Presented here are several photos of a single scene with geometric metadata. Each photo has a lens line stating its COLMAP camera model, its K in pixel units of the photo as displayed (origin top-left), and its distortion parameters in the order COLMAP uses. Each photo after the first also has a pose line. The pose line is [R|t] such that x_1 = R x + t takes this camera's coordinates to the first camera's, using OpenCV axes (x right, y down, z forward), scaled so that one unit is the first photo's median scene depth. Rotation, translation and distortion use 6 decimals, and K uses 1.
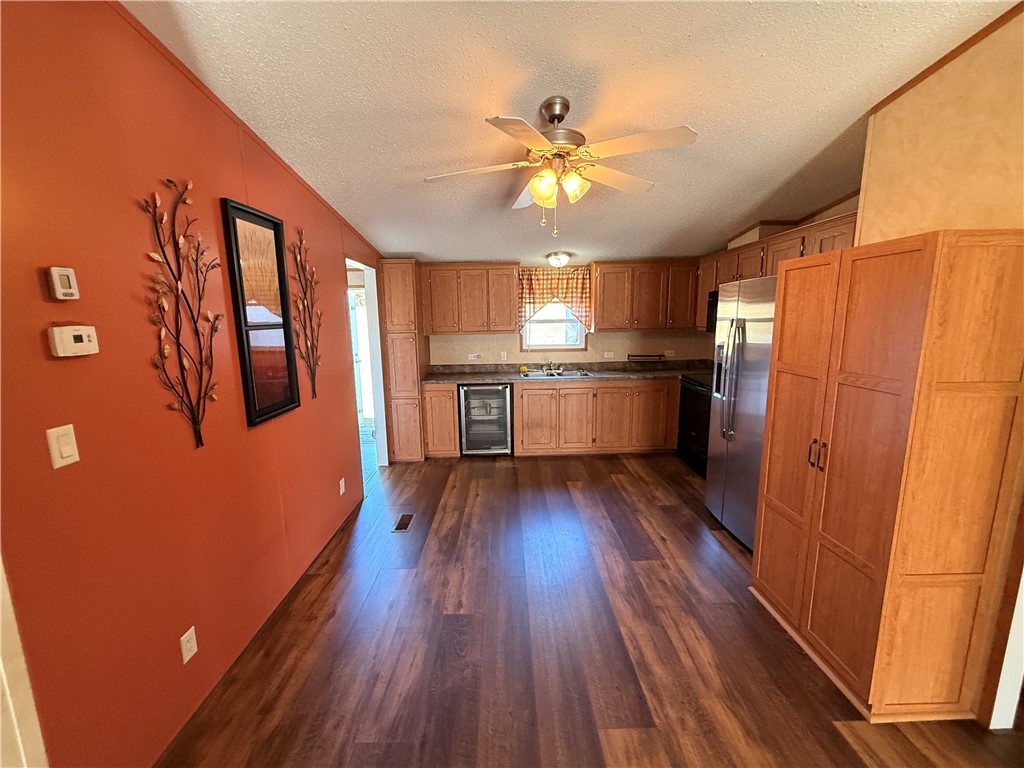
lens RADIAL K [[409.5, 0, 512.1], [0, 409.5, 383.4], [0, 0, 1]] dist [0.000982, 0.001042]
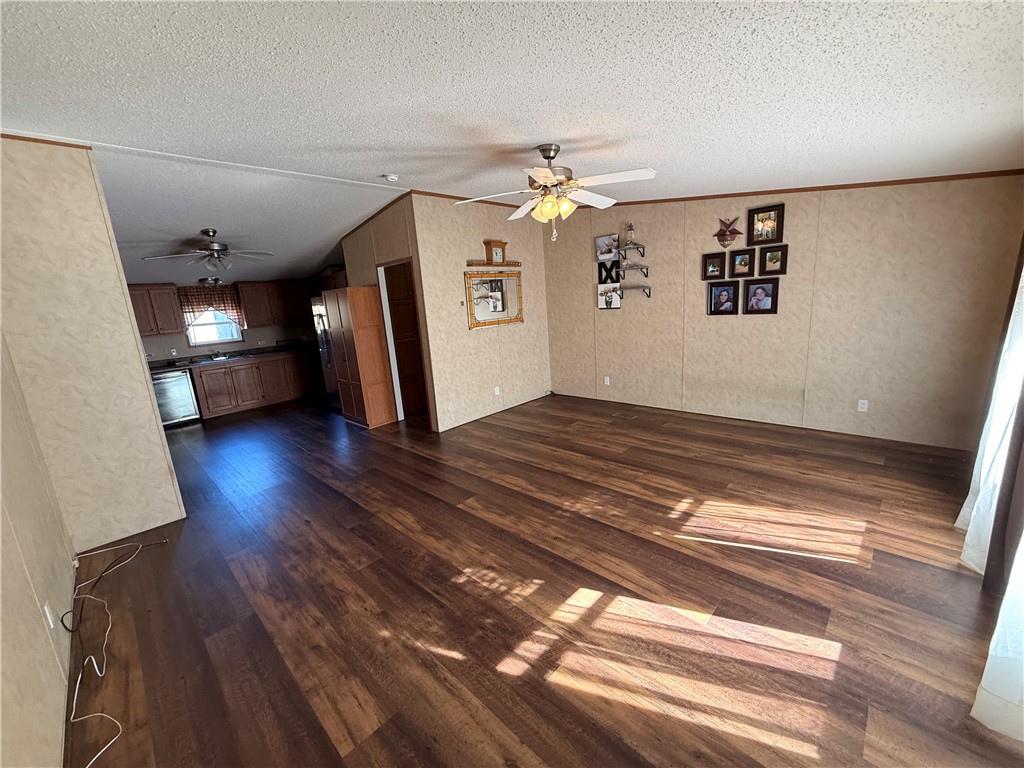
lens RADIAL K [[409.5, 0, 512.6], [0, 409.5, 386.6], [0, 0, 1]] dist [0.000982, 0.001042]
pose [[0.709660, -0.186114, 0.679518, -0.178920], [0.177825, 0.980568, 0.082856, 0.138444], [-0.681734, 0.062036, 0.728965, -0.784703]]
